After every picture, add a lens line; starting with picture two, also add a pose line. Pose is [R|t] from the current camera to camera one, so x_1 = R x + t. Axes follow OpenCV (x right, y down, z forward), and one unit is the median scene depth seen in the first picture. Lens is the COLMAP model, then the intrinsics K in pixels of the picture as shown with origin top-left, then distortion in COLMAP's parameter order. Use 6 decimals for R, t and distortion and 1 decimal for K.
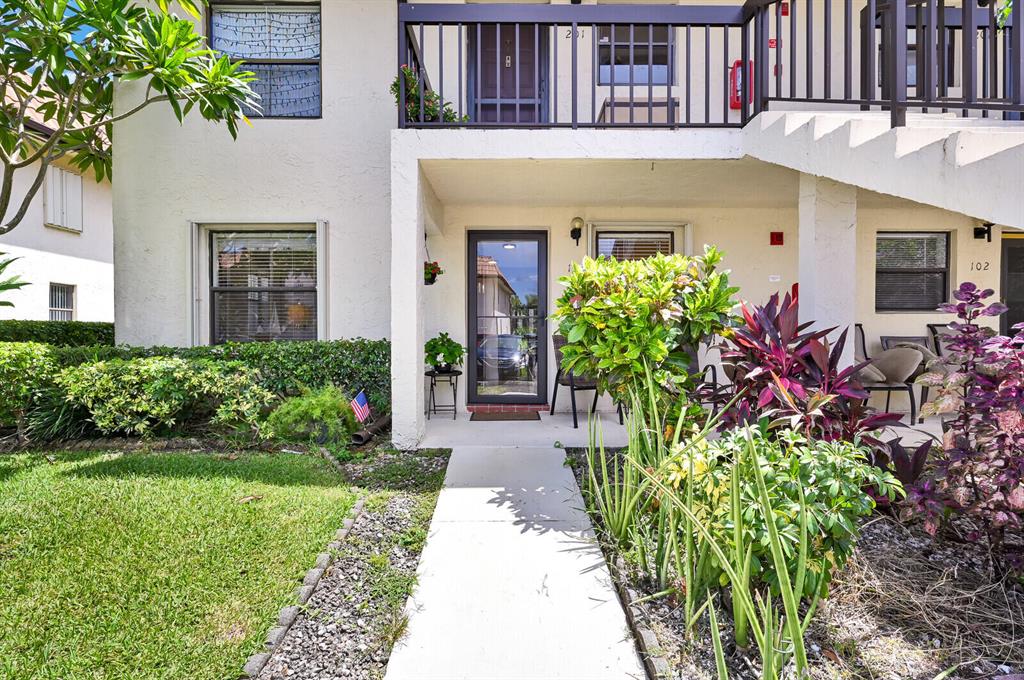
lens RADIAL K [[463.4, 0, 516.3], [0, 463.4, 340.6], [0, 0, 1]] dist [0.001243, -0.000198]
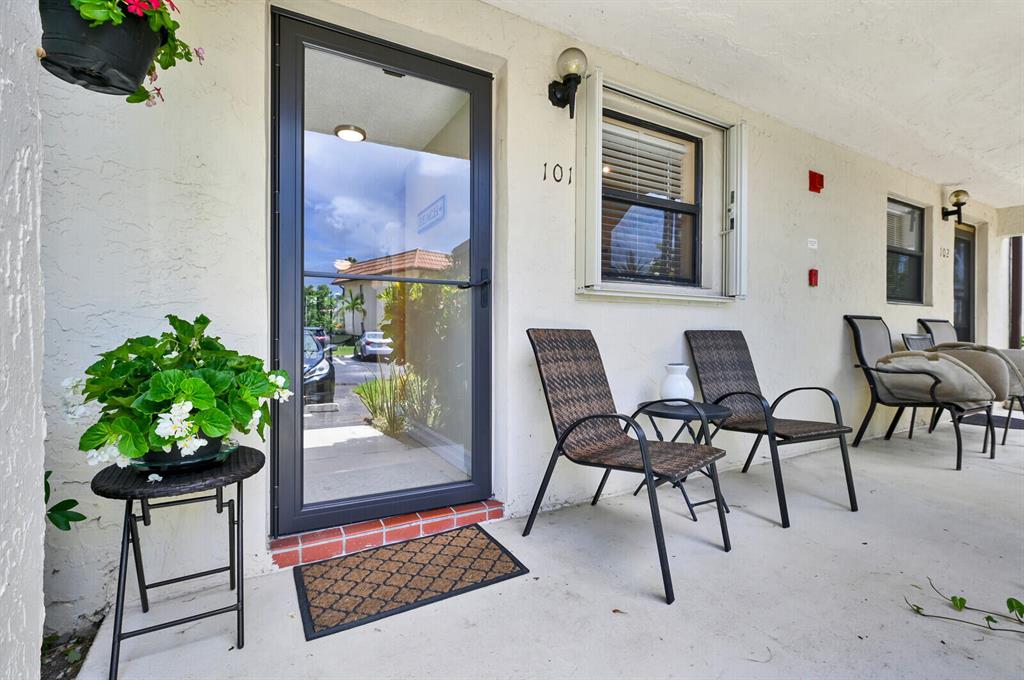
lens RADIAL K [[463.4, 0, 516.3], [0, 463.4, 340.6], [0, 0, 1]] dist [0.001243, -0.000198]
pose [[0.871035, -0.004500, 0.491201, -0.156618], [0.001957, 0.999982, 0.005690, -0.005456], [-0.491217, -0.003995, 0.871028, 0.866375]]
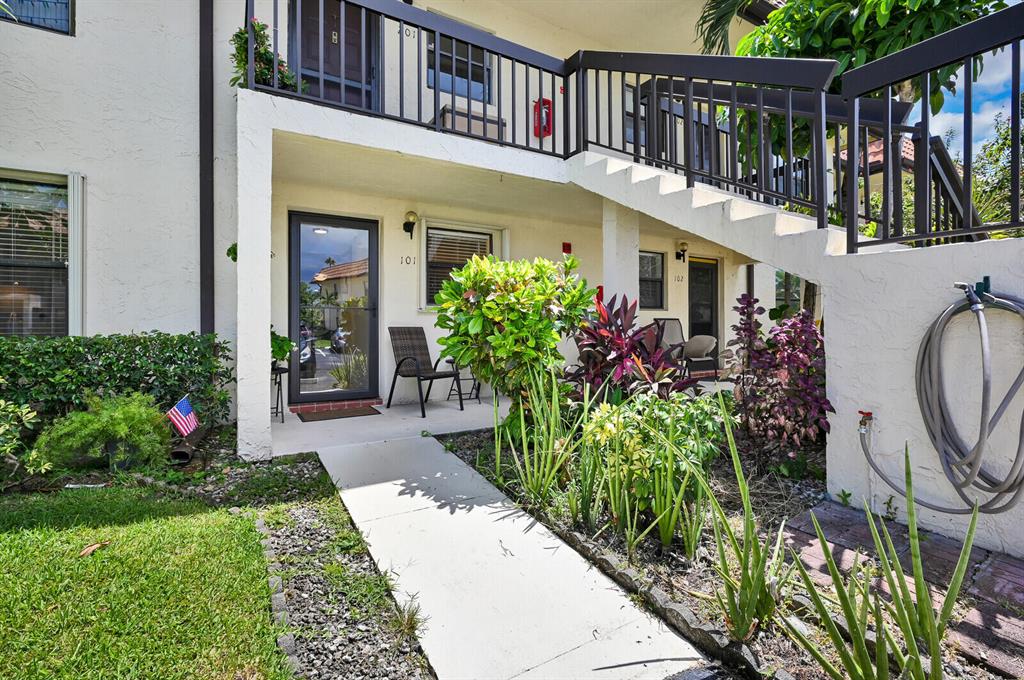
lens RADIAL K [[471.0, 0, 515.4], [0, 471.0, 323.0], [0, 0, 1]] dist [0.002973, 0.000424]
pose [[0.859692, 0.001106, 0.510811, -0.264050], [0.008944, 0.999812, -0.017217, -0.000542], [-0.510734, 0.019370, 0.859521, -0.004481]]
